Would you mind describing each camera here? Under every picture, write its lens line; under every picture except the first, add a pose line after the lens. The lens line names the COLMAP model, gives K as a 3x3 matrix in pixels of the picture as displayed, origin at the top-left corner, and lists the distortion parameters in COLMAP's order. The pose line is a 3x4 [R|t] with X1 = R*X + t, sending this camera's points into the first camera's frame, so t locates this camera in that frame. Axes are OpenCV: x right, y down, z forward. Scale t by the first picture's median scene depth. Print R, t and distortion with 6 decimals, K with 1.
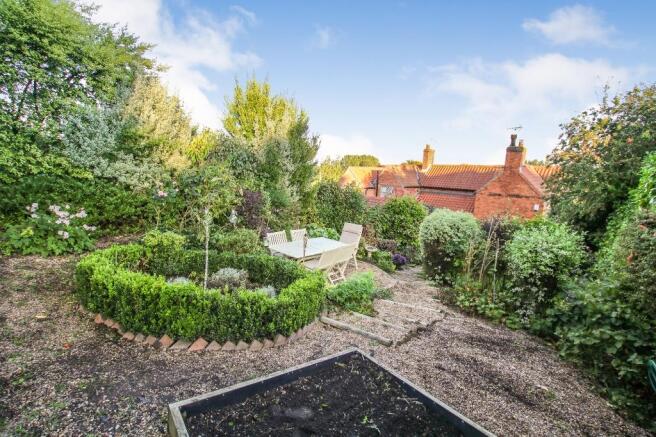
lens RADIAL K [[301.9, 0, 328.5], [0, 301.9, 223.1], [0, 0, 1]] dist [-0.033142, 0.001100]
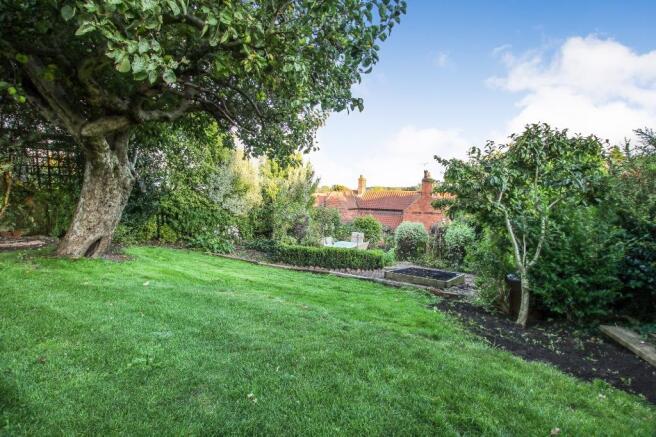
lens RADIAL K [[301.9, 0, 328.5], [0, 301.9, 223.1], [0, 0, 1]] dist [-0.033142, 0.001100]
pose [[0.963994, -0.038265, 0.263158, -0.322568], [0.057452, 0.996190, -0.065603, 0.032382], [-0.259645, 0.078360, 0.962520, -0.366891]]
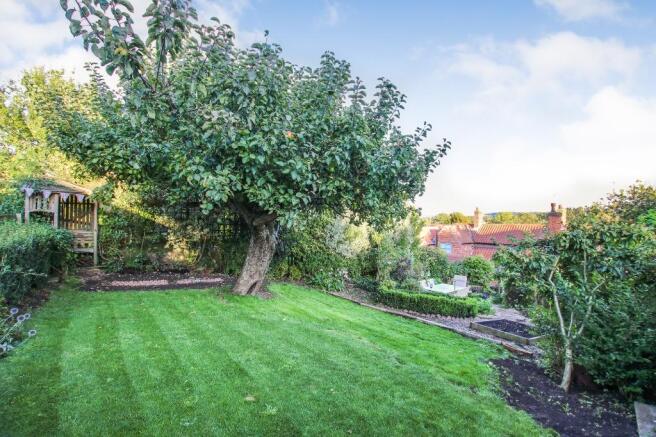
lens RADIAL K [[301.9, 0, 328.5], [0, 301.9, 223.1], [0, 0, 1]] dist [-0.033142, 0.001100]
pose [[0.993749, -0.020812, -0.109683, -0.296564], [0.002349, 0.986150, -0.165840, -0.007832], [0.111616, 0.164546, 0.980034, -0.513568]]
